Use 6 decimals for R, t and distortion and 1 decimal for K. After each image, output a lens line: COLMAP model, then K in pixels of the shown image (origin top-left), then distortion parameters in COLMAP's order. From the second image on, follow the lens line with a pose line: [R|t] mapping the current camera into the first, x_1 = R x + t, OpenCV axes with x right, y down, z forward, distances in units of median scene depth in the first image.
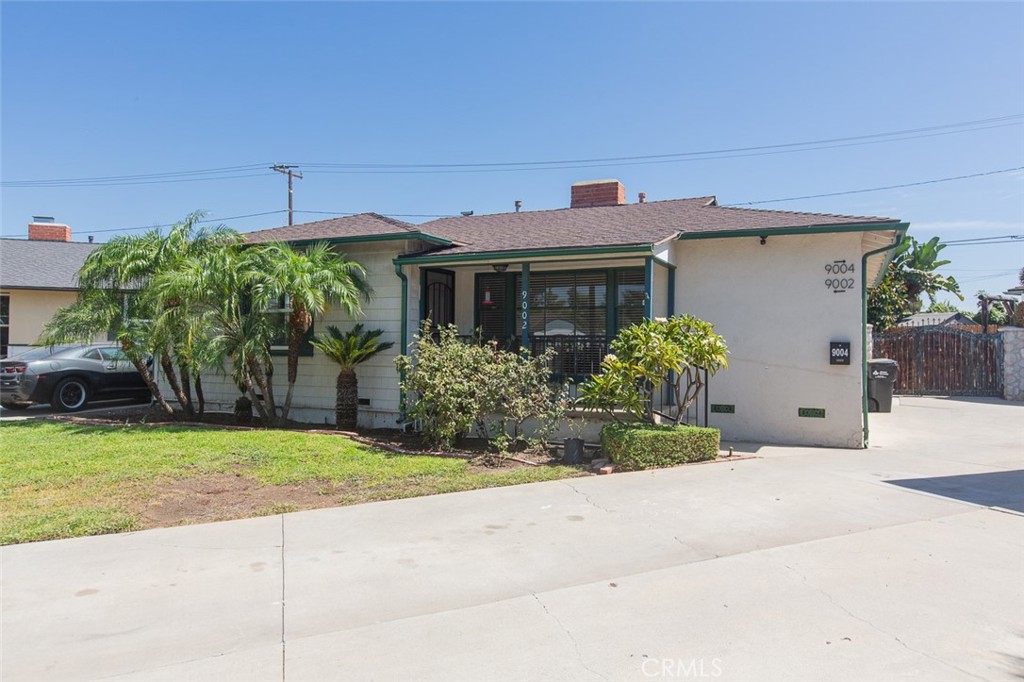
lens RADIAL K [[746.9, 0, 513.0], [0, 746.9, 339.8], [0, 0, 1]] dist [0.002235, 0.000172]
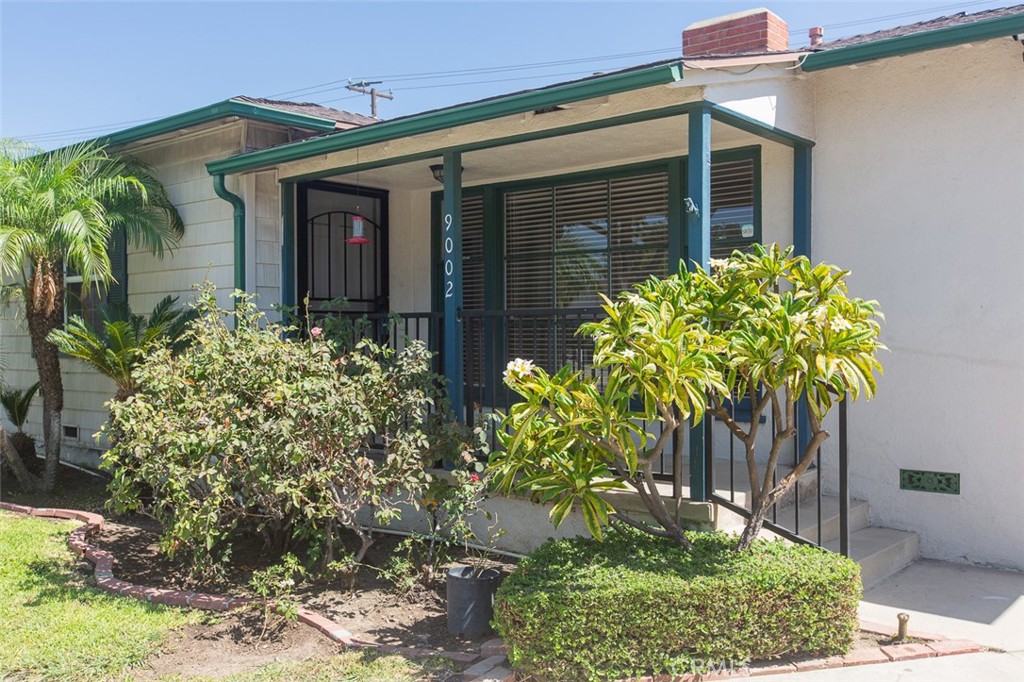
lens RADIAL K [[942.2, 0, 511.1], [0, 942.2, 344.1], [0, 0, 1]] dist [-0.005187, 0.000000]
pose [[0.963639, -0.013215, -0.266881, 0.197412], [0.020234, 0.999517, 0.023566, 0.001068], [0.266441, -0.028109, 0.963441, 0.442264]]
